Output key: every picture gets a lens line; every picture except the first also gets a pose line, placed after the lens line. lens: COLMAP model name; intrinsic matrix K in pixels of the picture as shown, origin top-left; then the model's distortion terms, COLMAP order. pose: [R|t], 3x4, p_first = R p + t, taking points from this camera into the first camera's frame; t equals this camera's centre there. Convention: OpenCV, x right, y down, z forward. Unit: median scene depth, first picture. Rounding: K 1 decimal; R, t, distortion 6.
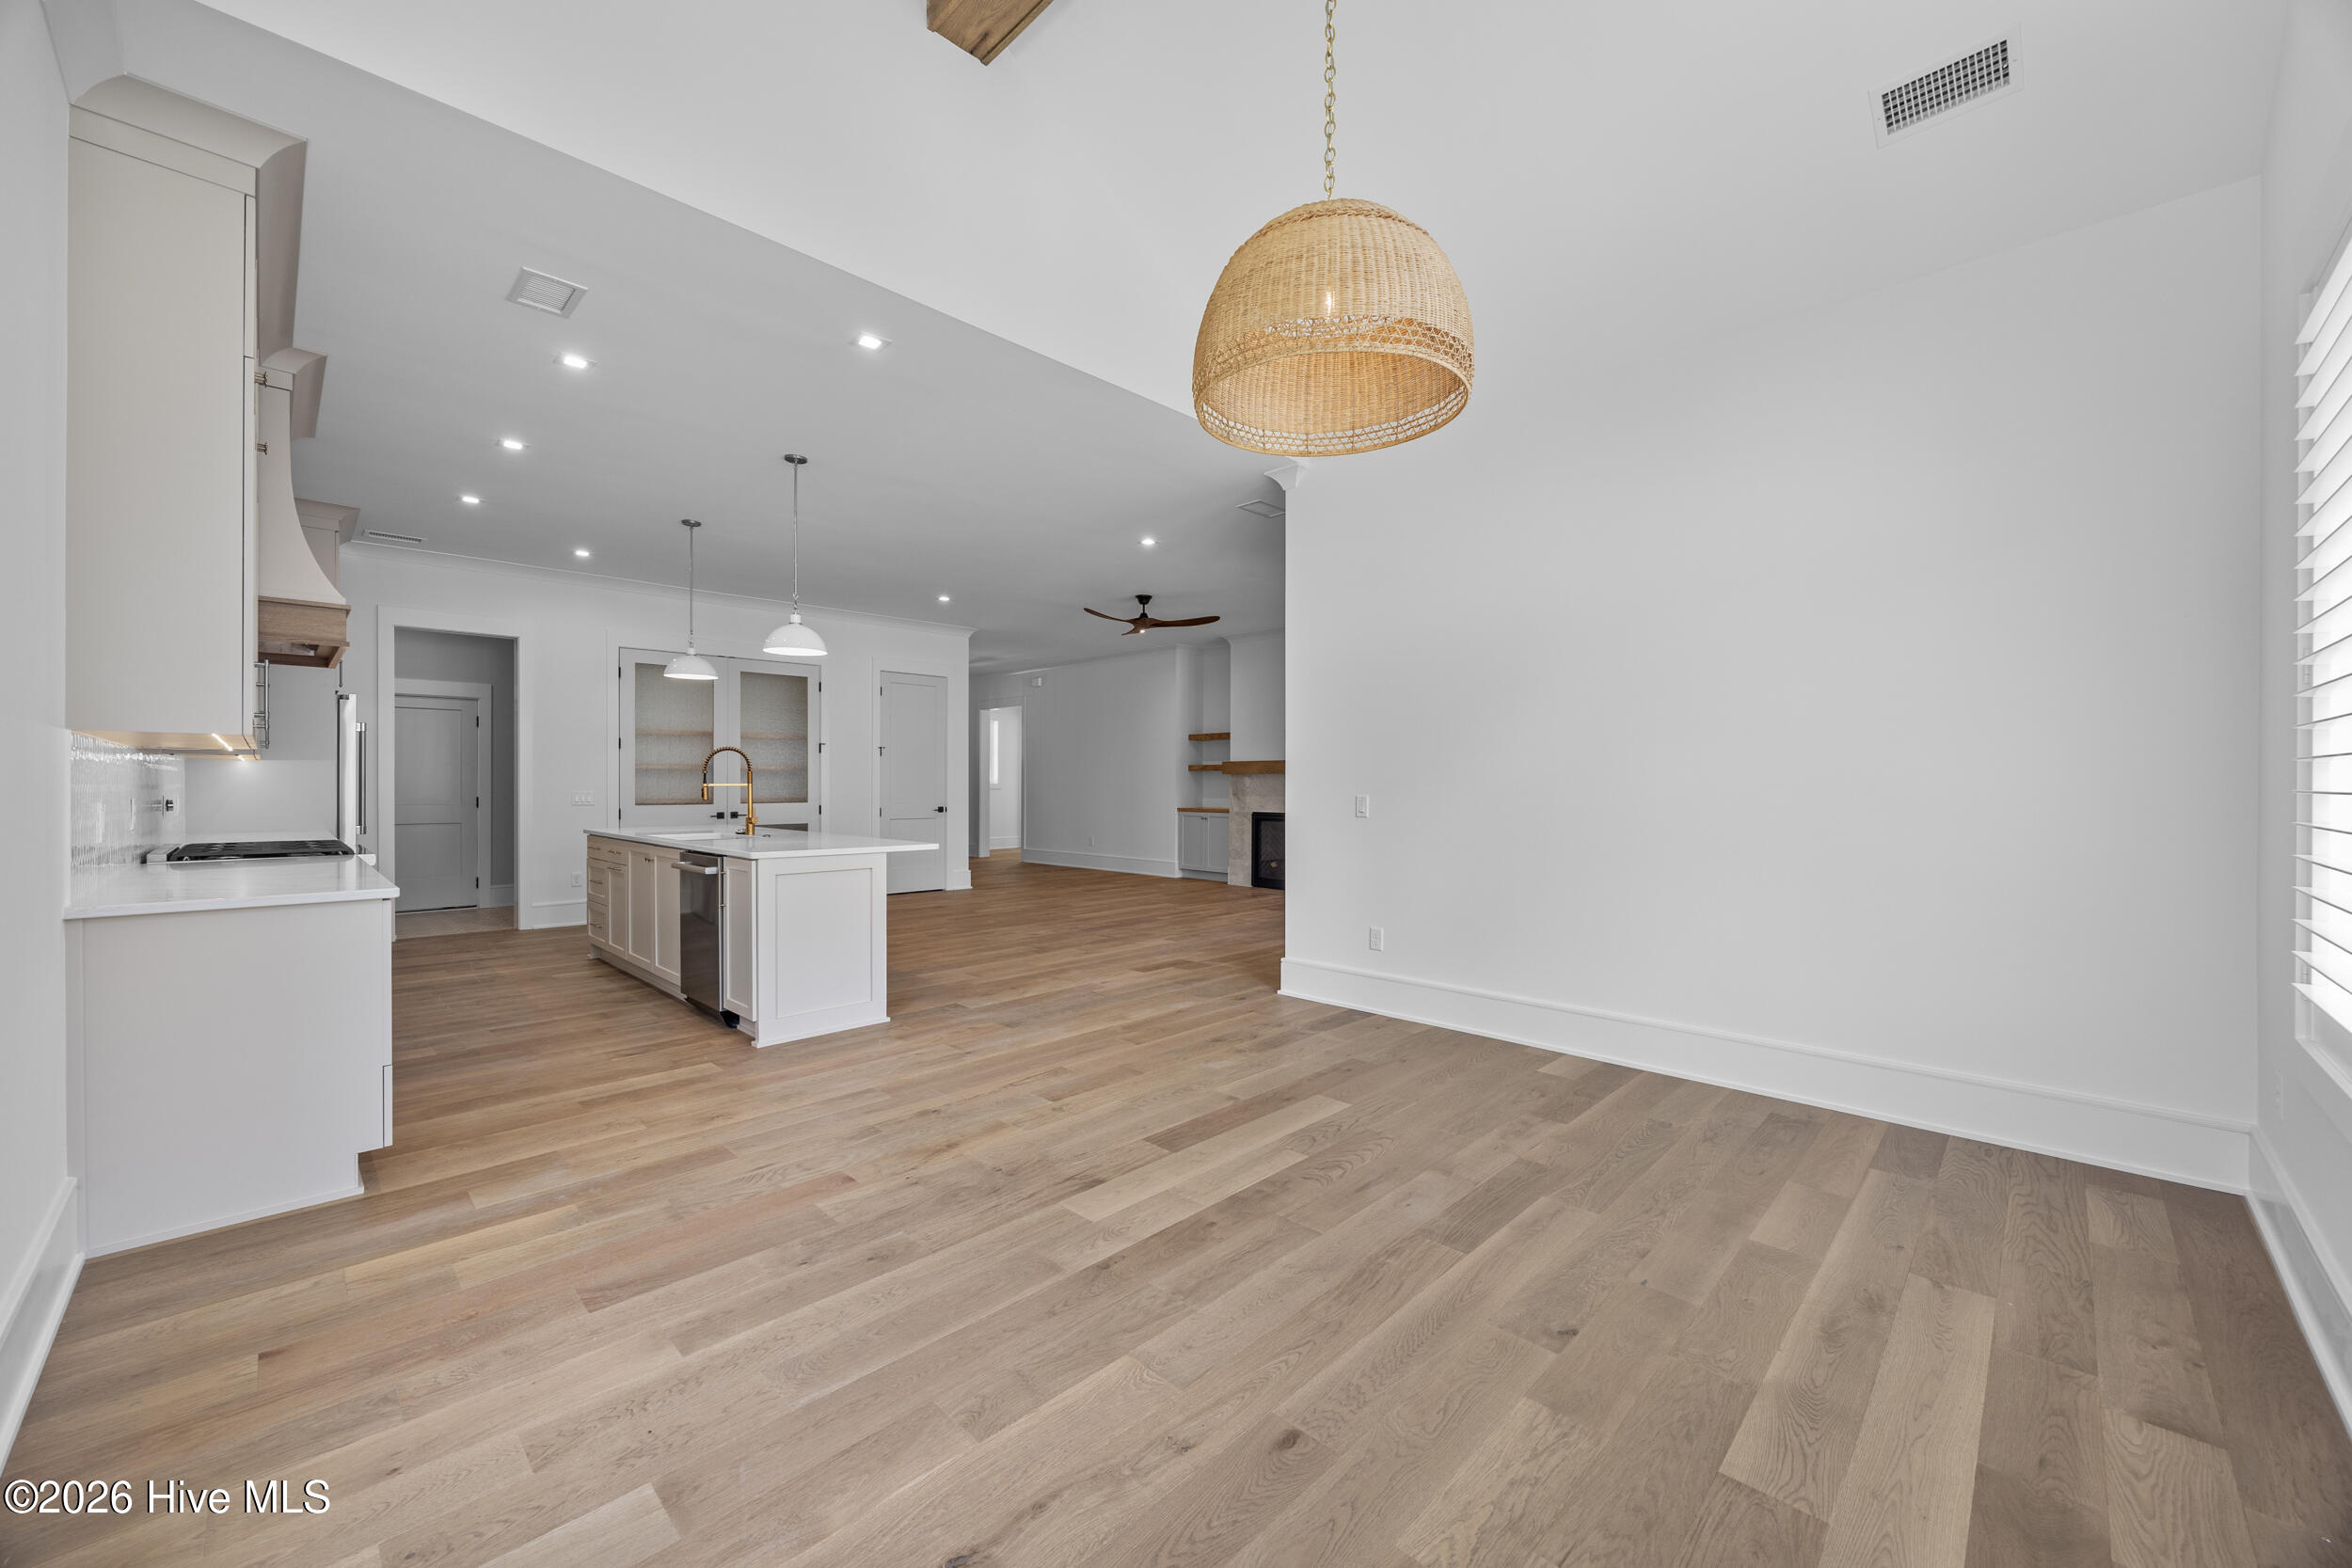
lens RADIAL K [[907.5, 0, 1162.9], [0, 907.5, 783.8], [0, 0, 1]] dist [-0.001301, 0.000399]
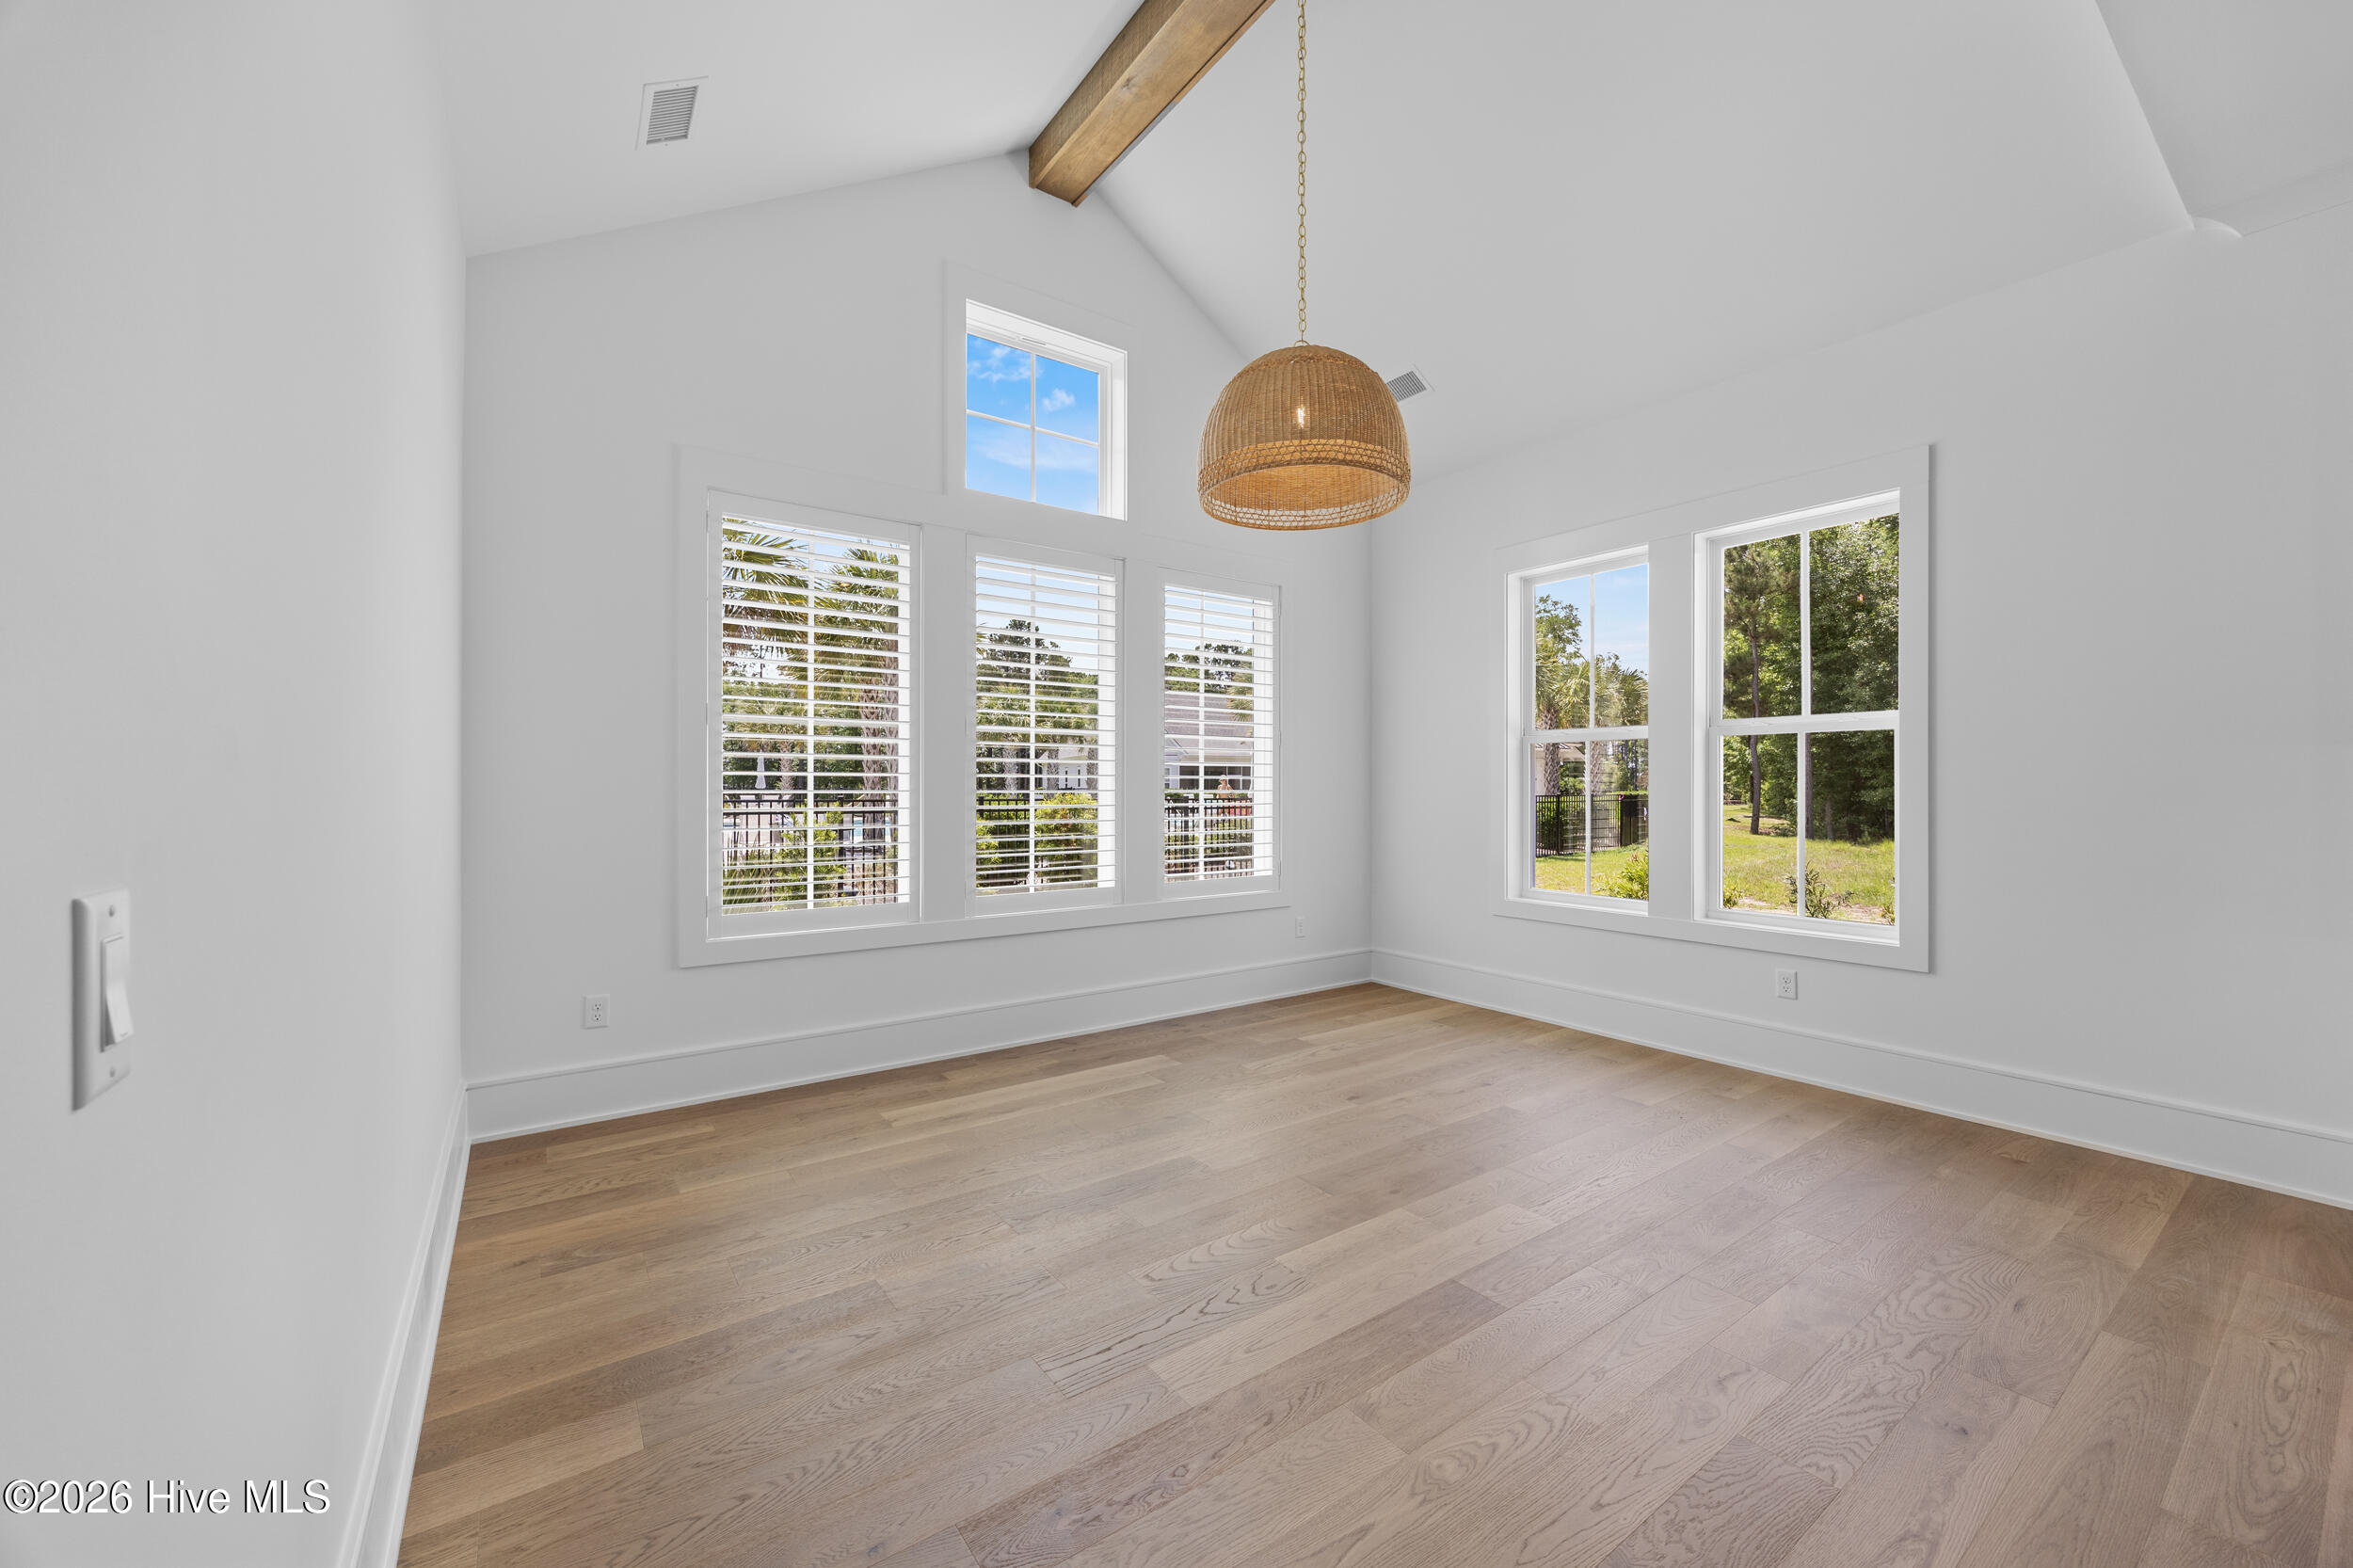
lens RADIAL K [[908.0, 0, 1175.7], [0, 908.0, 793.1], [0, 0, 1]] dist [-0.001301, 0.000399]
pose [[-0.987881, -0.006035, 0.155098, 0.149798], [-0.004870, 0.999957, 0.007892, -0.001080], [-0.155138, 0.007041, -0.987868, 2.145889]]
